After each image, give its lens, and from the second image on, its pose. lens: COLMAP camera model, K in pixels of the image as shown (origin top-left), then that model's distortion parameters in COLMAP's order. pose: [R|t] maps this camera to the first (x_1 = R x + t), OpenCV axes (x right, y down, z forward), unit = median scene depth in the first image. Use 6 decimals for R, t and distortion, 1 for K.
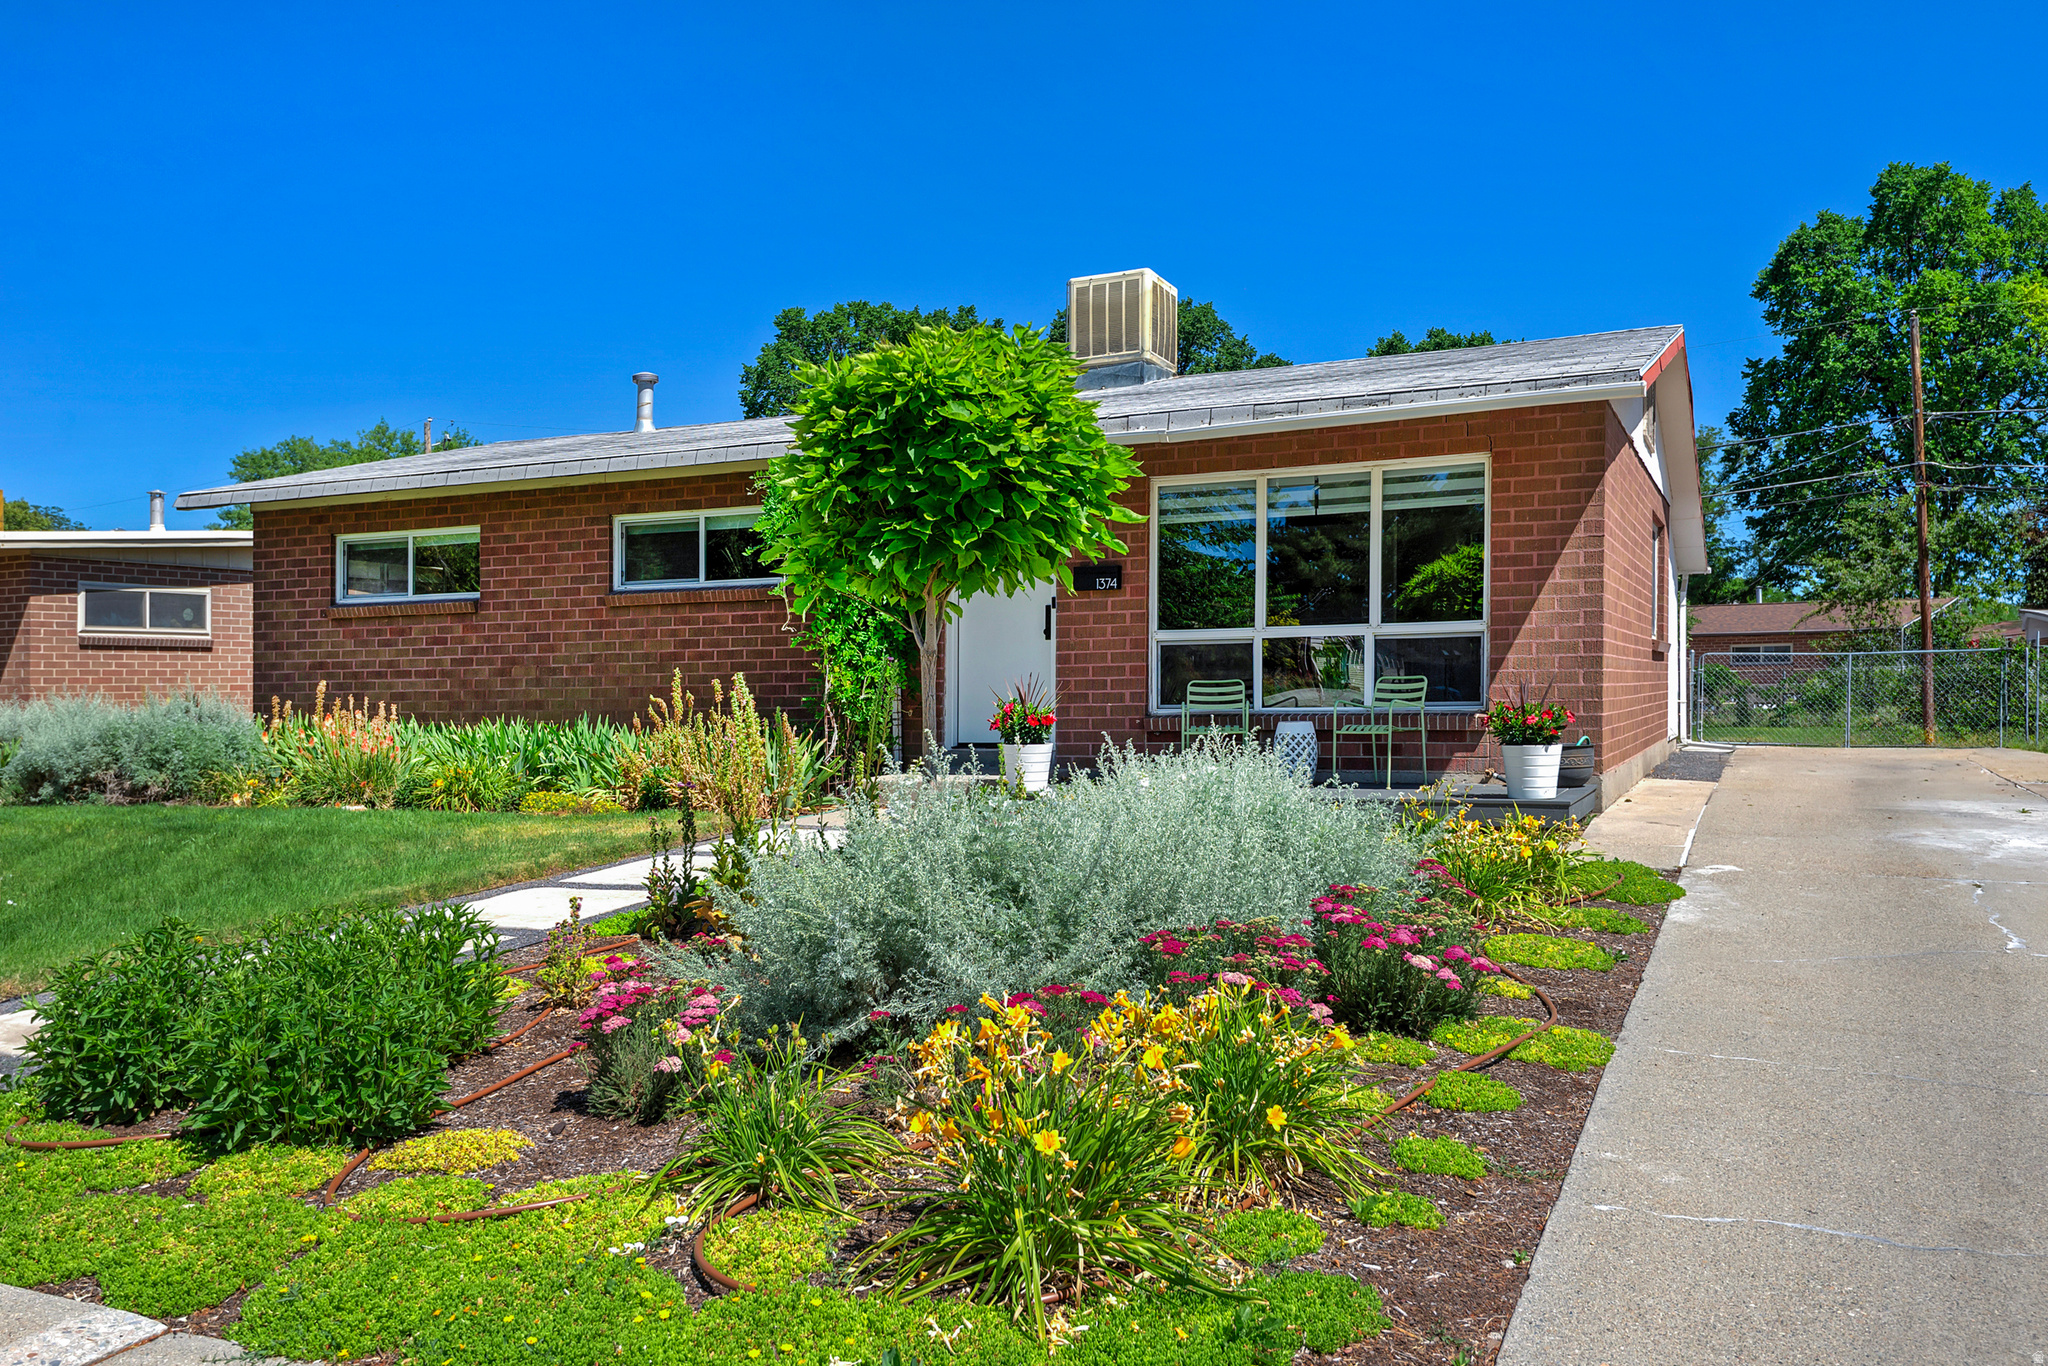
lens RADIAL K [[1464.1, 0, 1032.0], [0, 1464.1, 724.0], [0, 0, 1]] dist [0.021146, -0.005349]
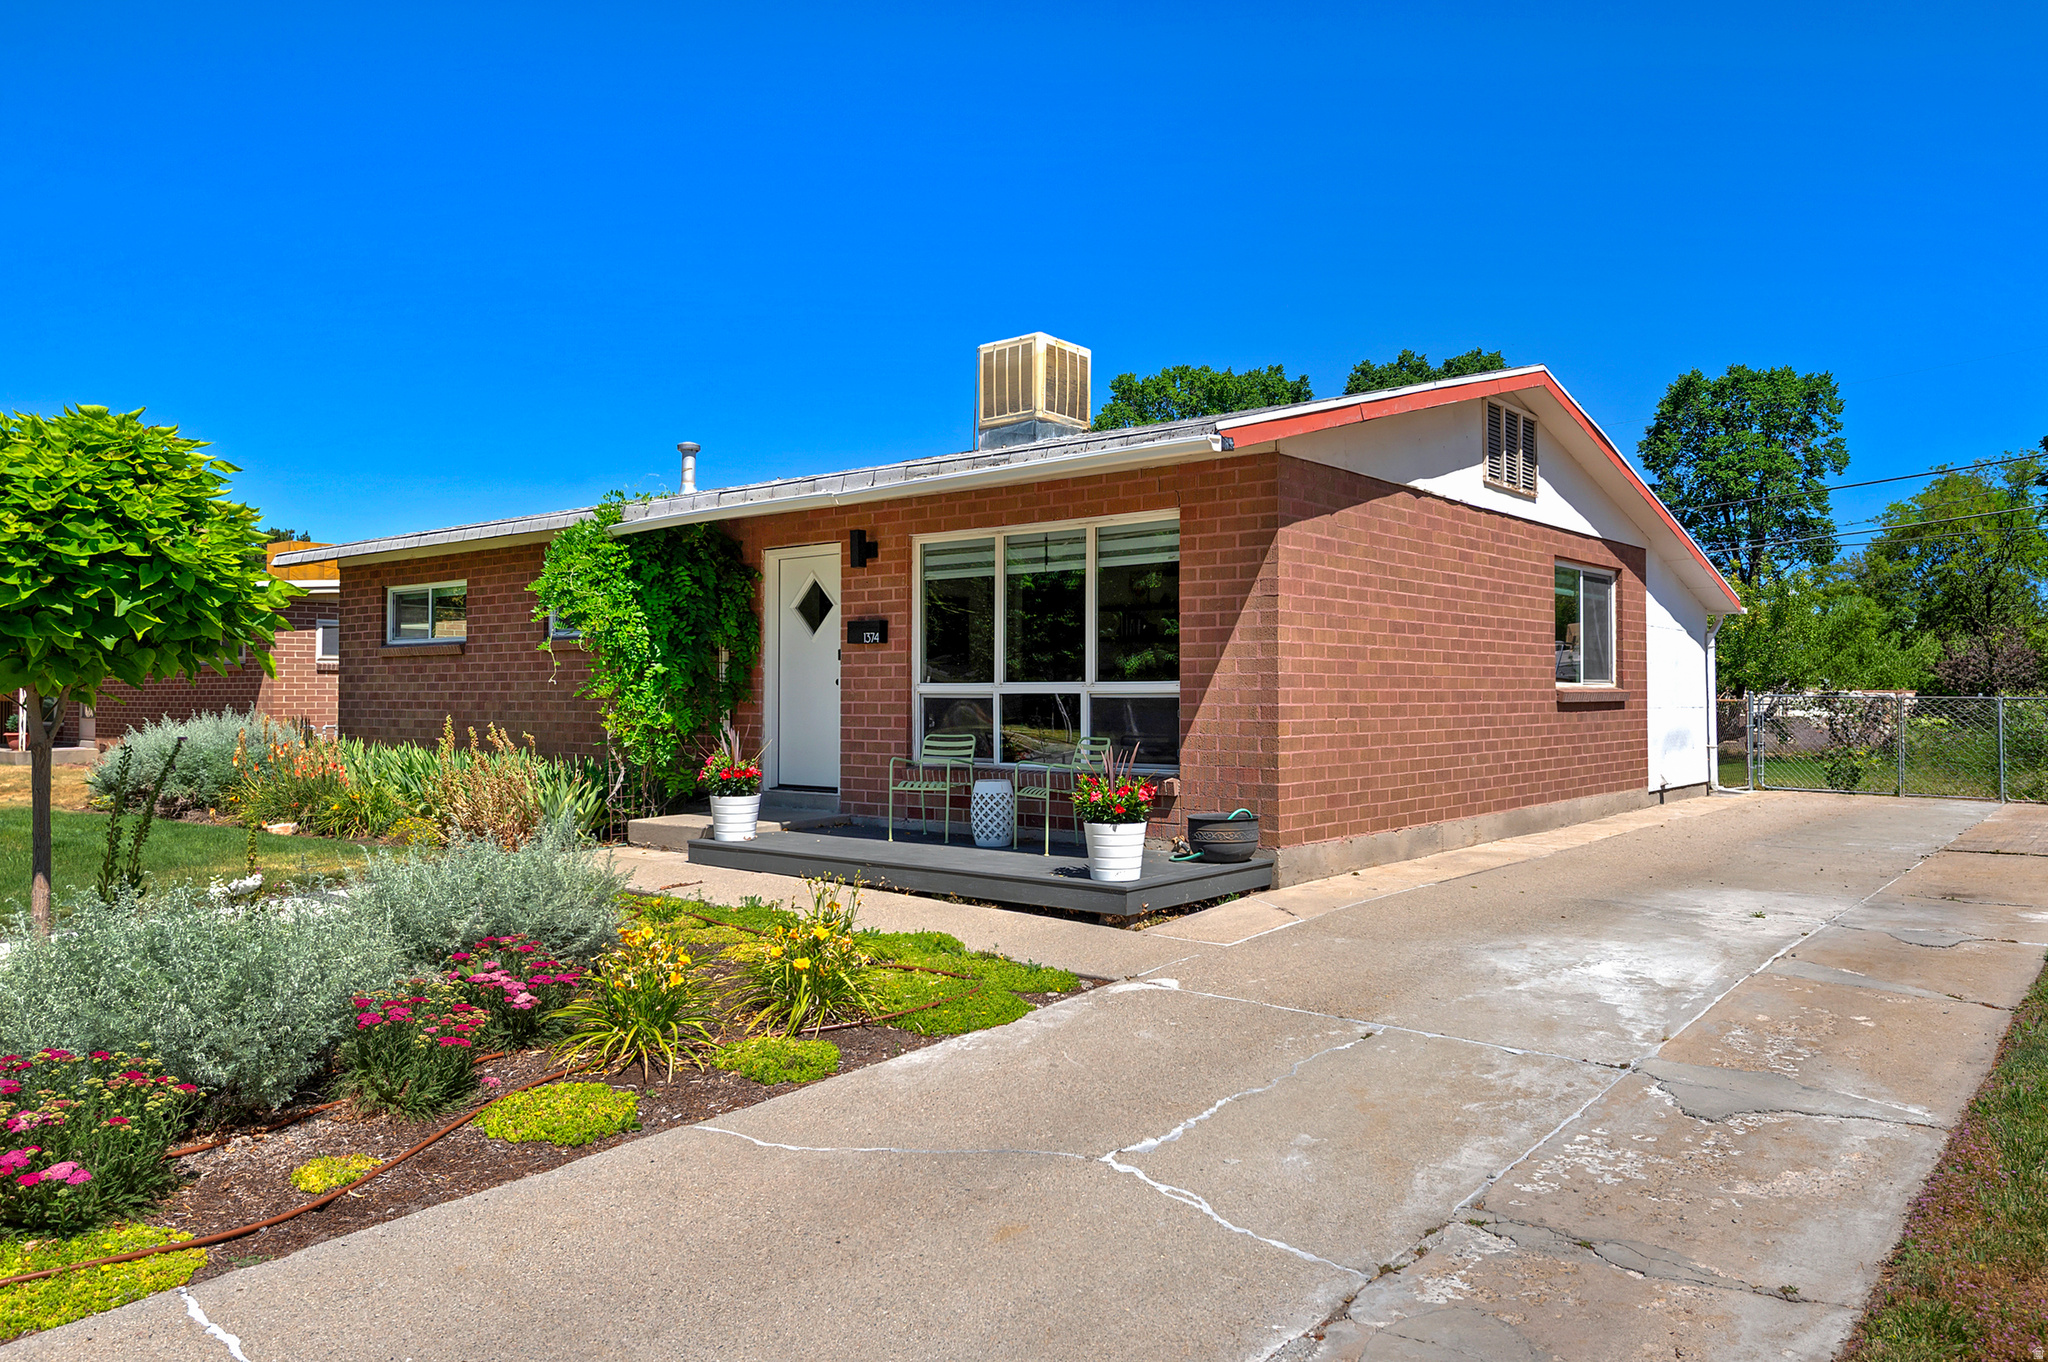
lens RADIAL K [[1269.5, 0, 1009.2], [0, 1269.5, 674.7], [0, 0, 1]] dist [0.068425, -0.072094]
pose [[0.971876, 0.010143, -0.235276, 0.357124], [-0.019908, 0.999034, -0.039167, -0.036119], [0.234652, 0.042750, 0.971139, 0.146643]]
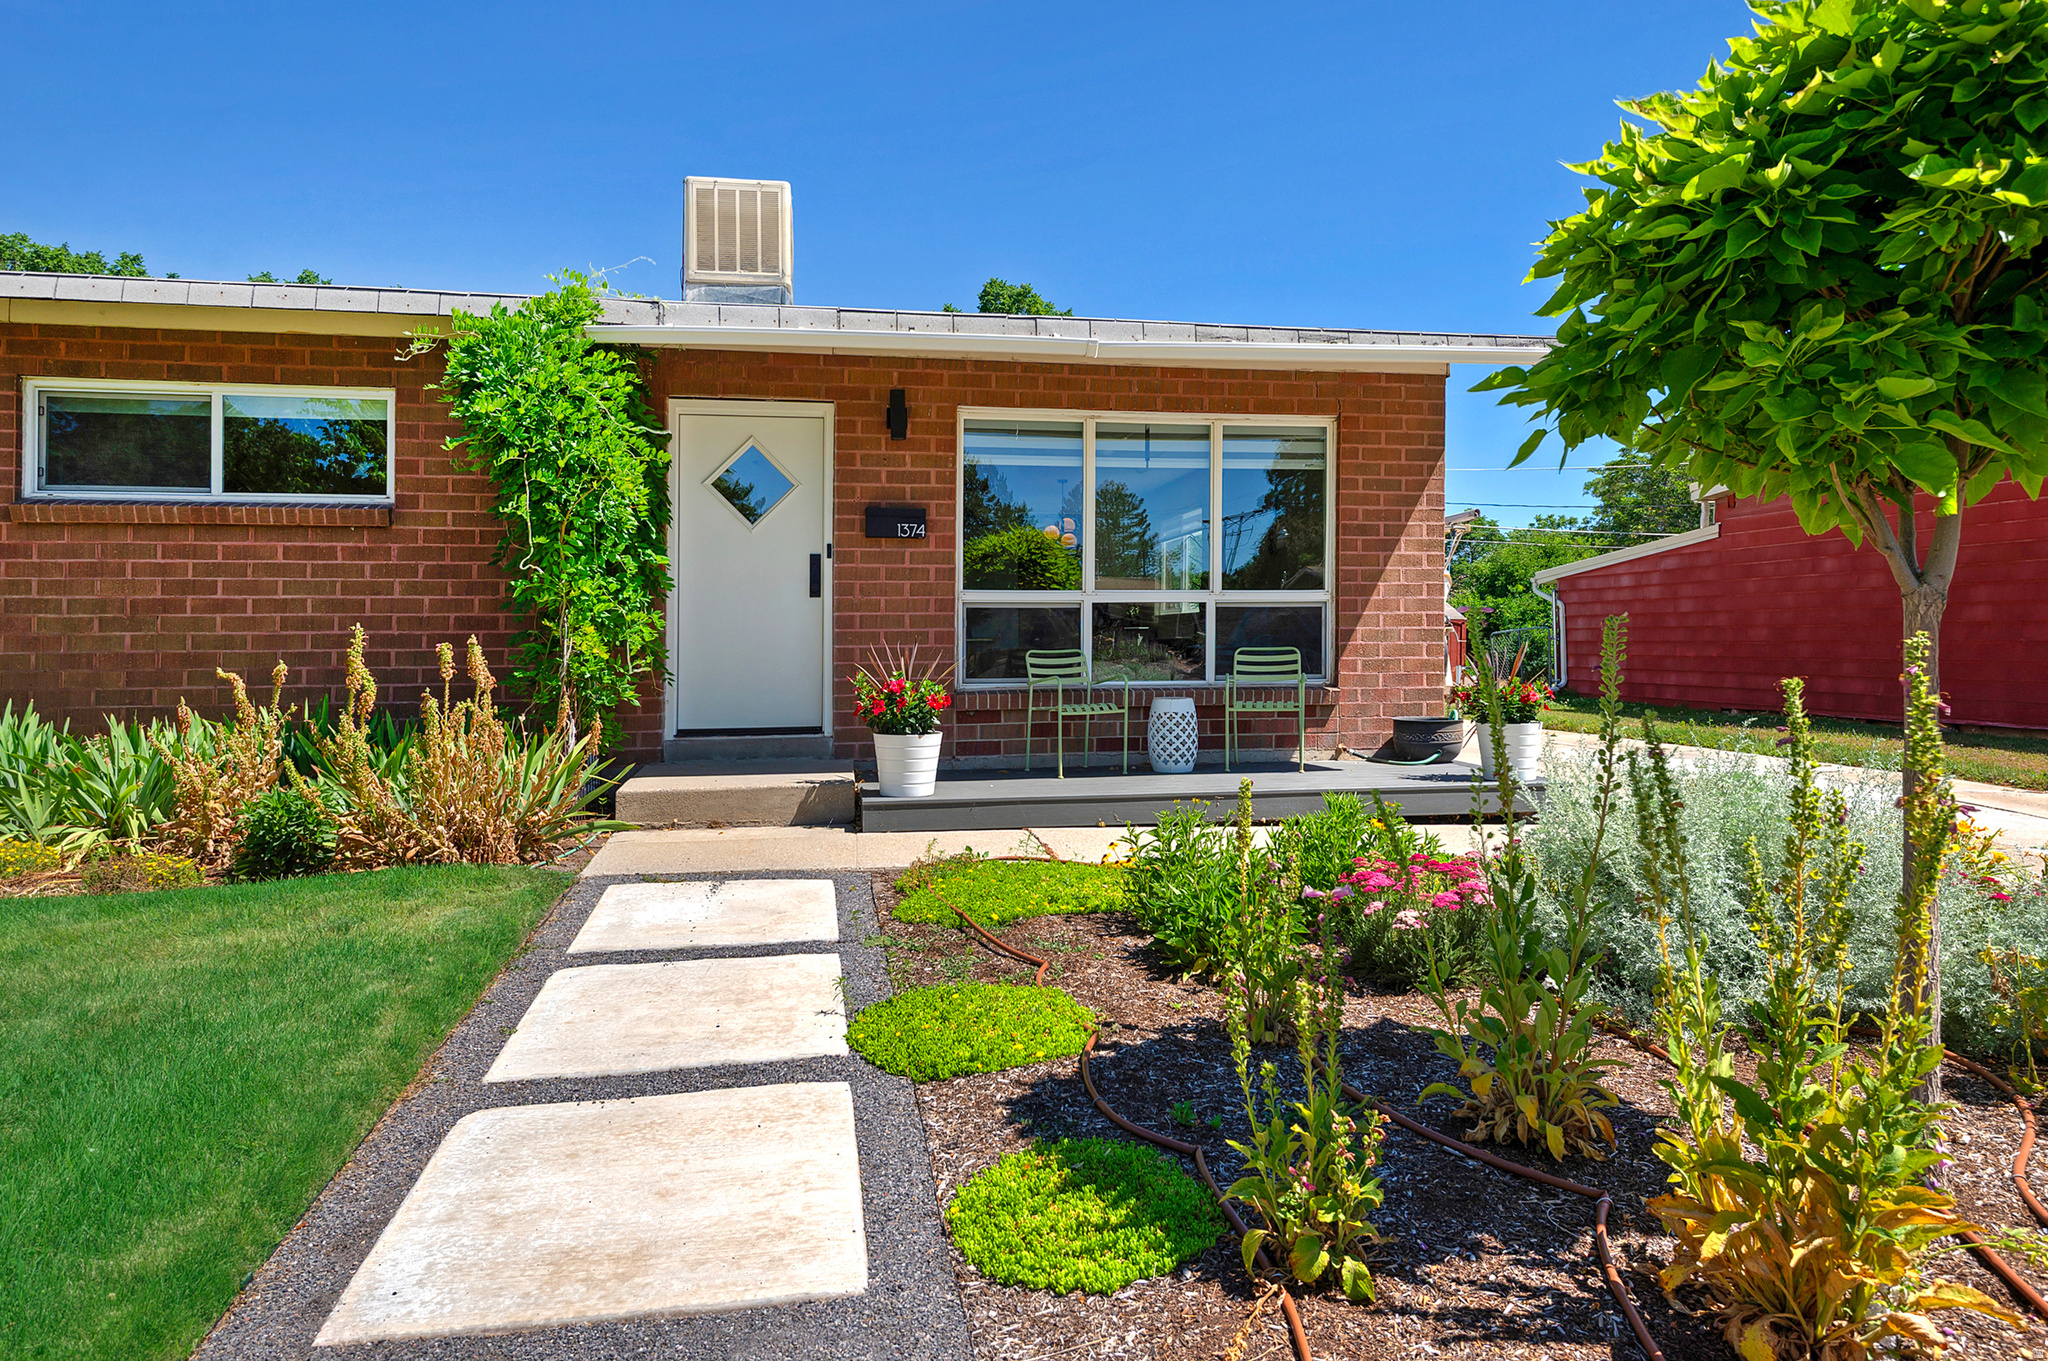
lens RADIAL K [[1195.6, 0, 951.6], [0, 1195.6, 654.3], [0, 0, 1]] dist [0.018704, -0.000041]
pose [[0.835892, 0.005487, 0.548866, -0.295350], [0.008482, 0.999702, -0.022910, -0.011489], [-0.548828, 0.023806, 0.835596, 0.431383]]
